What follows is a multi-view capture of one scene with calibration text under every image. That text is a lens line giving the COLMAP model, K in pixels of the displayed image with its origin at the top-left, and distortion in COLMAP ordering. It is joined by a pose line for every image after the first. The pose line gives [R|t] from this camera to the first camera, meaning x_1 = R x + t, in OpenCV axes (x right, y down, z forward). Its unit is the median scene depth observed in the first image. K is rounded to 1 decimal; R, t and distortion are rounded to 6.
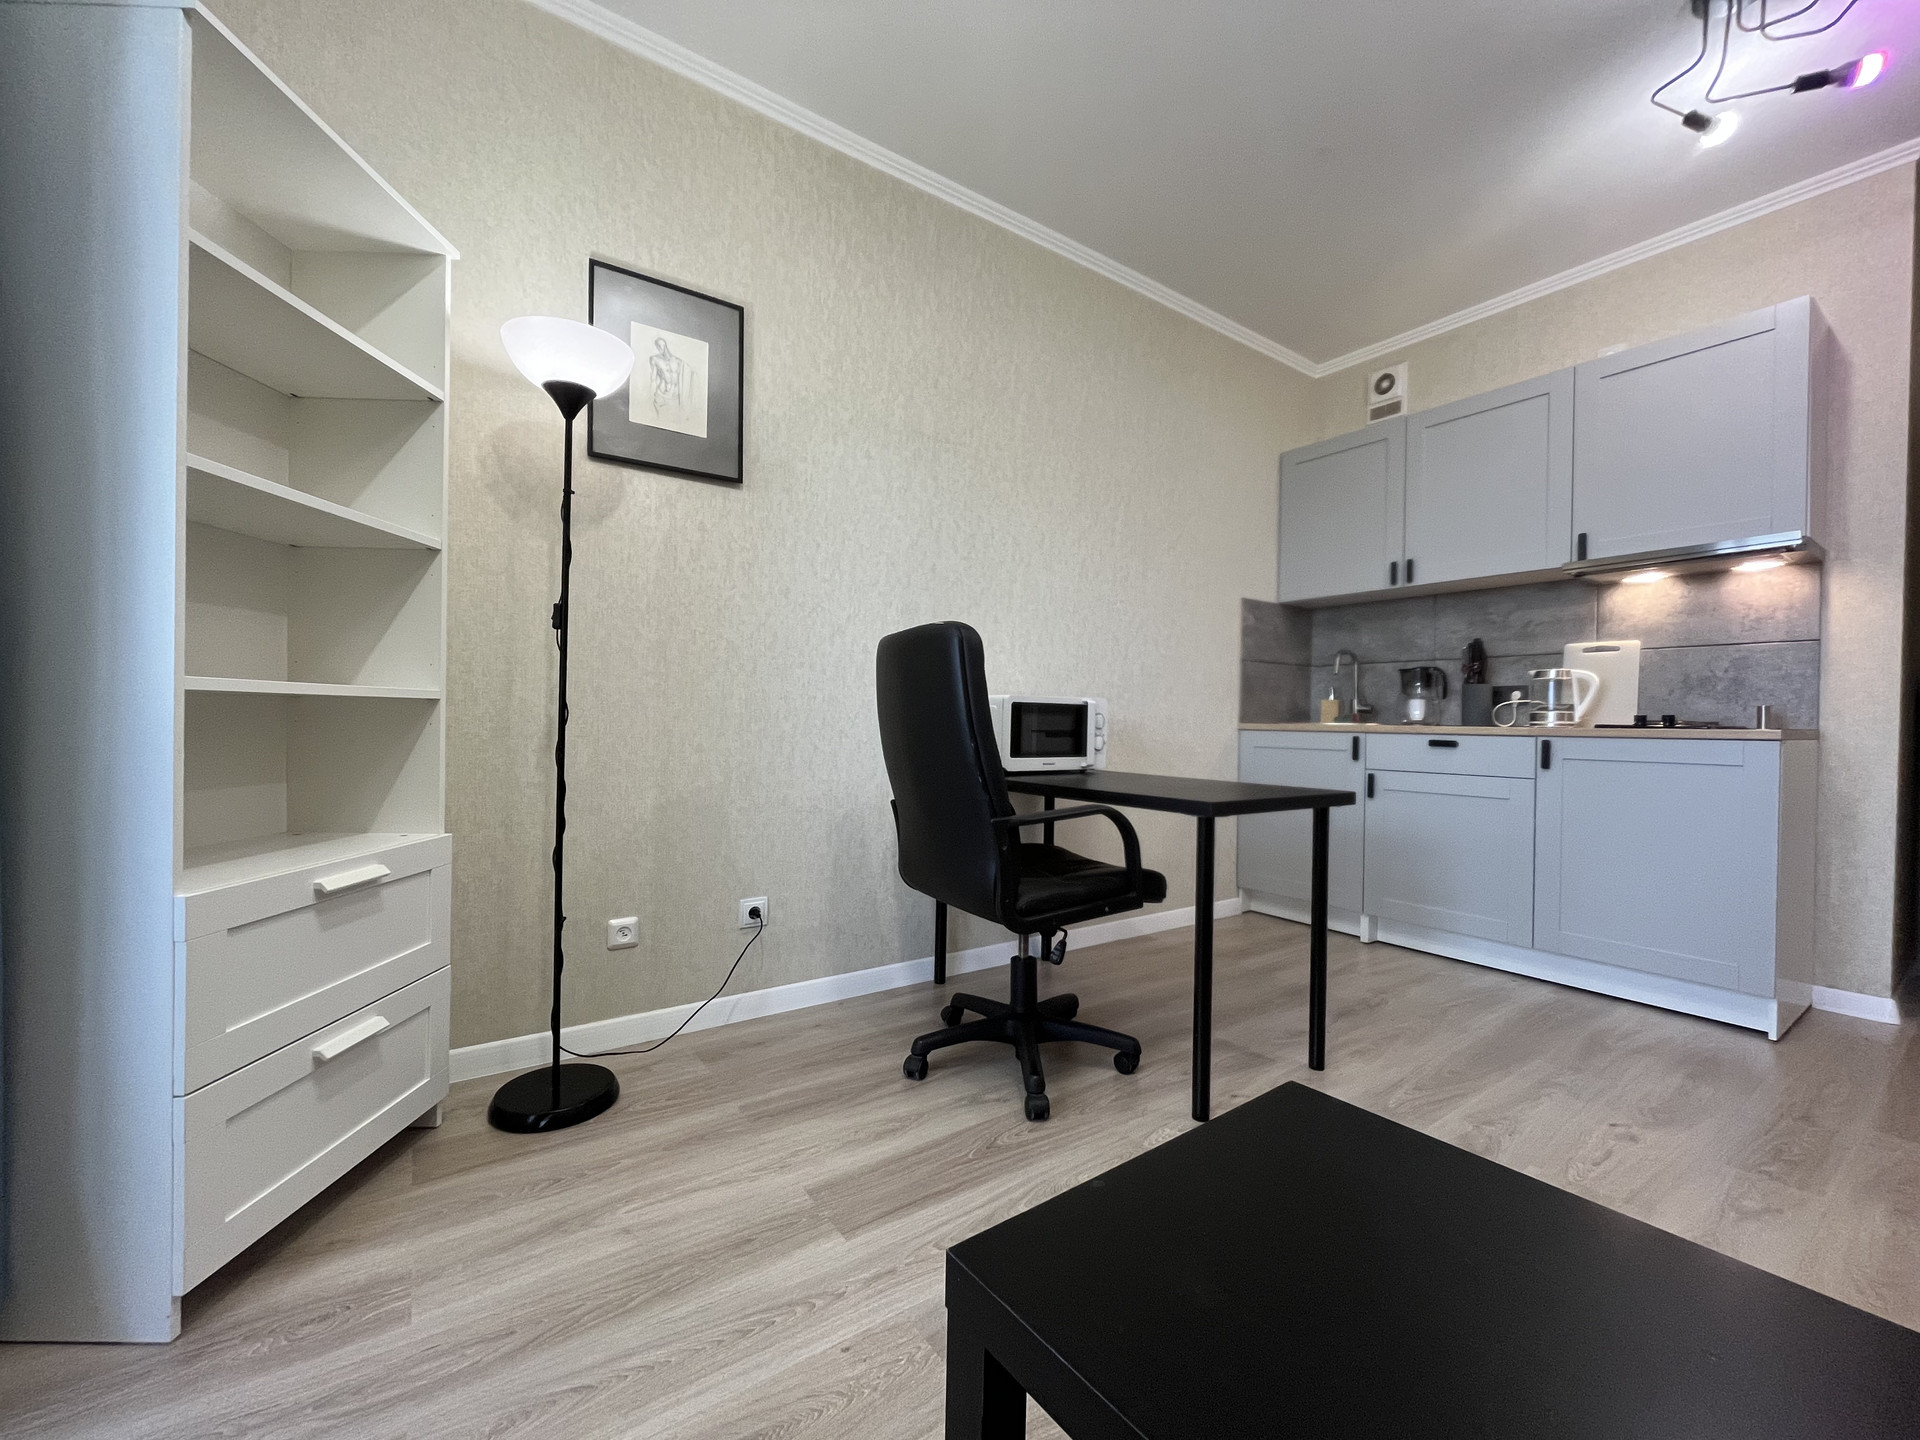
lens RADIAL K [[770.6, 0, 957.3], [0, 770.6, 725.3], [0, 0, 1]] dist [-0.007333, 0.000458]
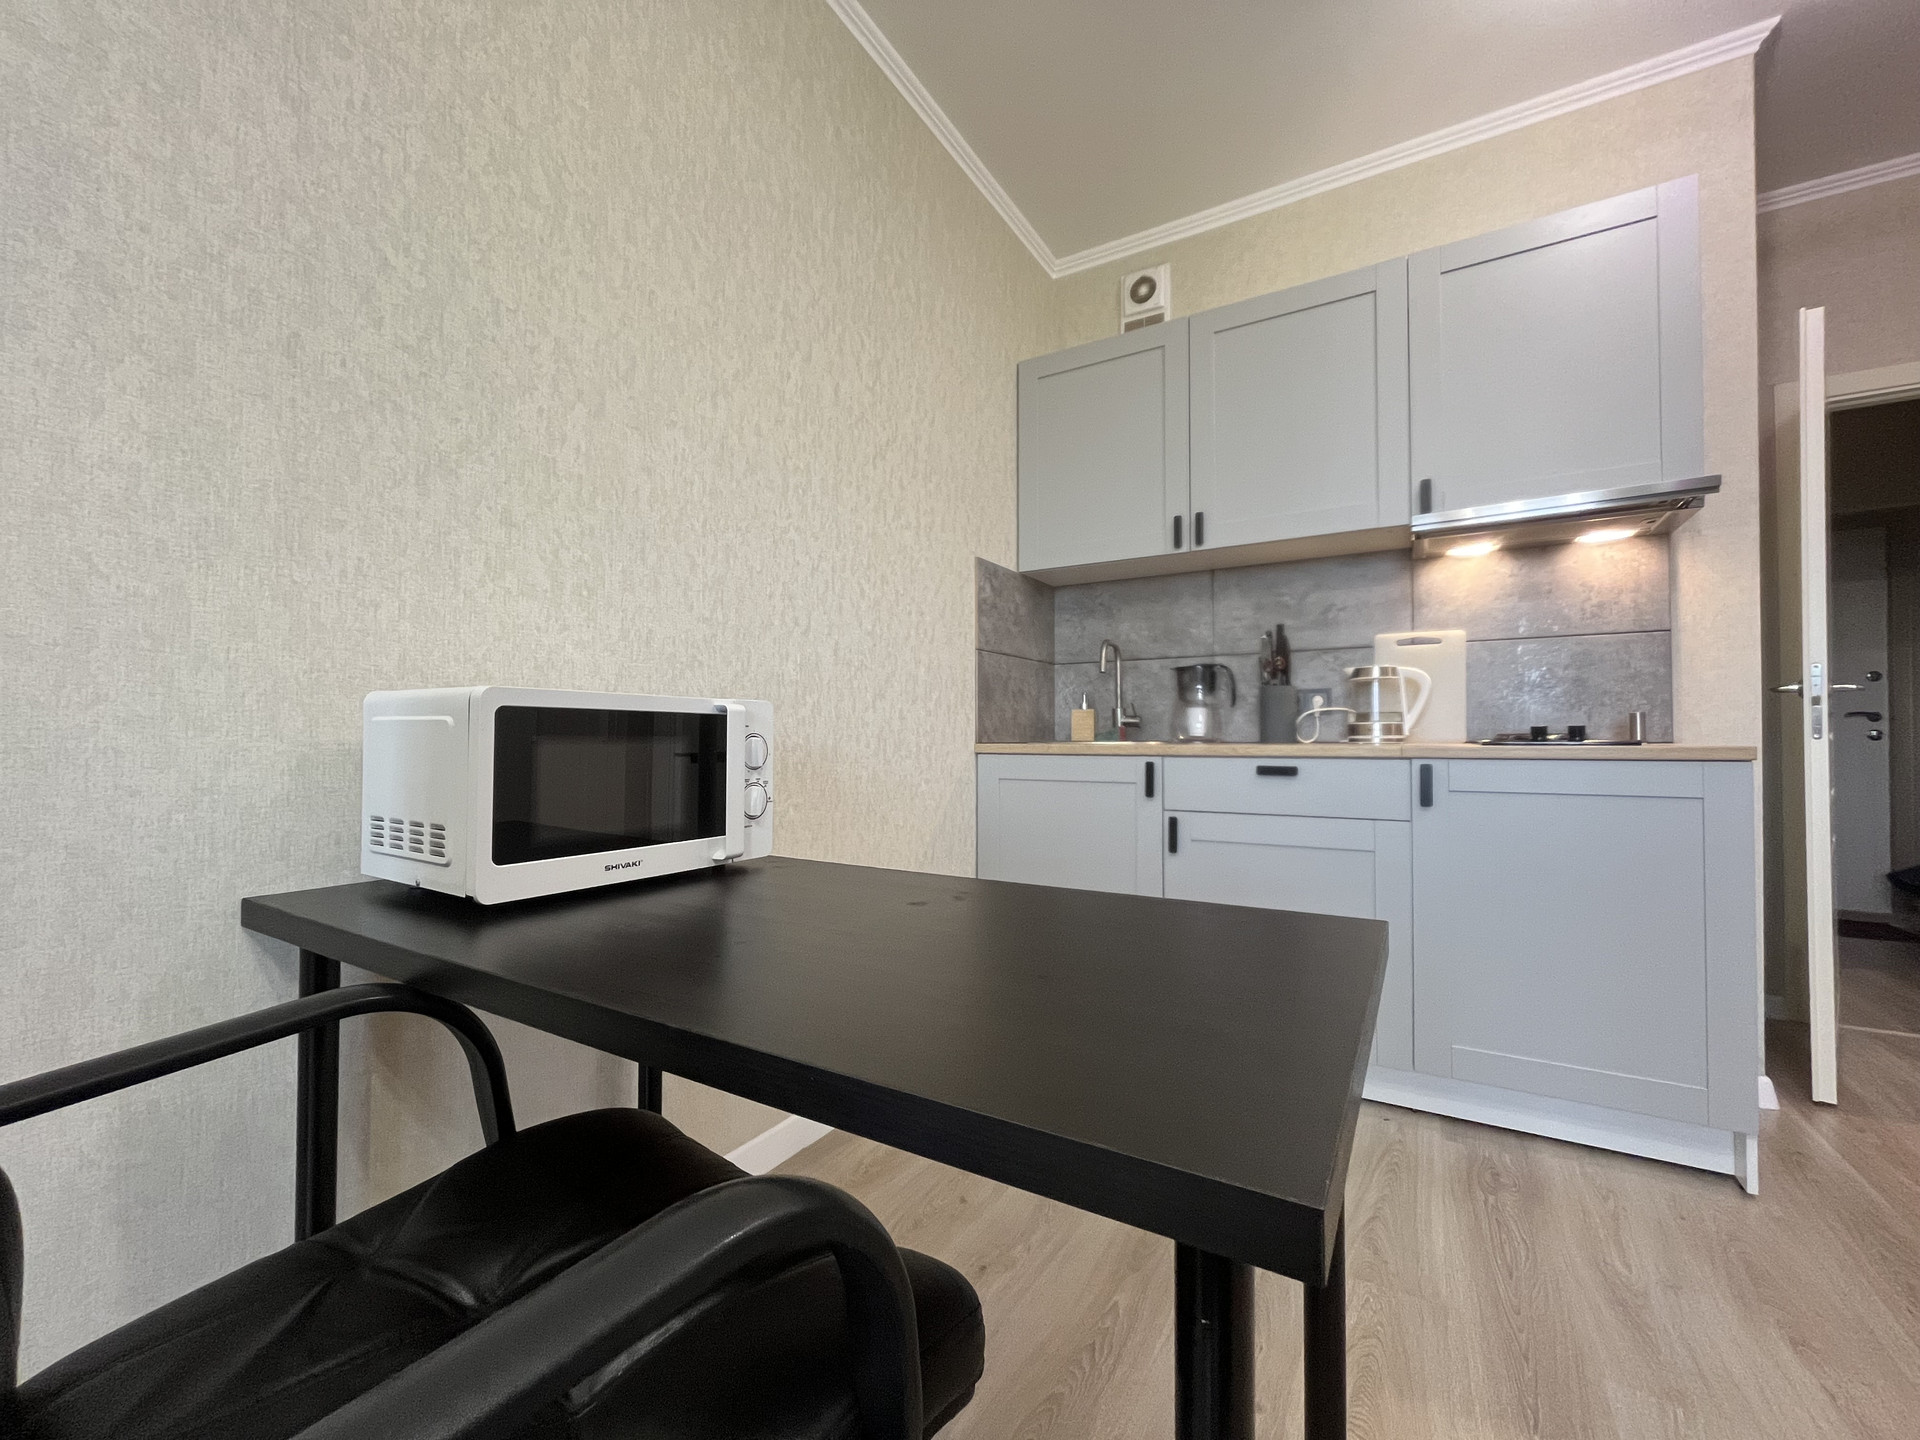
lens RADIAL K [[770.6, 0, 960.3], [0, 770.6, 729.1], [0, 0, 1]] dist [-0.007333, 0.000458]
pose [[0.911718, -0.011306, 0.410661, 0.092623], [0.018034, 0.999759, -0.012514, -0.008969], [-0.410420, 0.018815, 0.911702, 0.461031]]
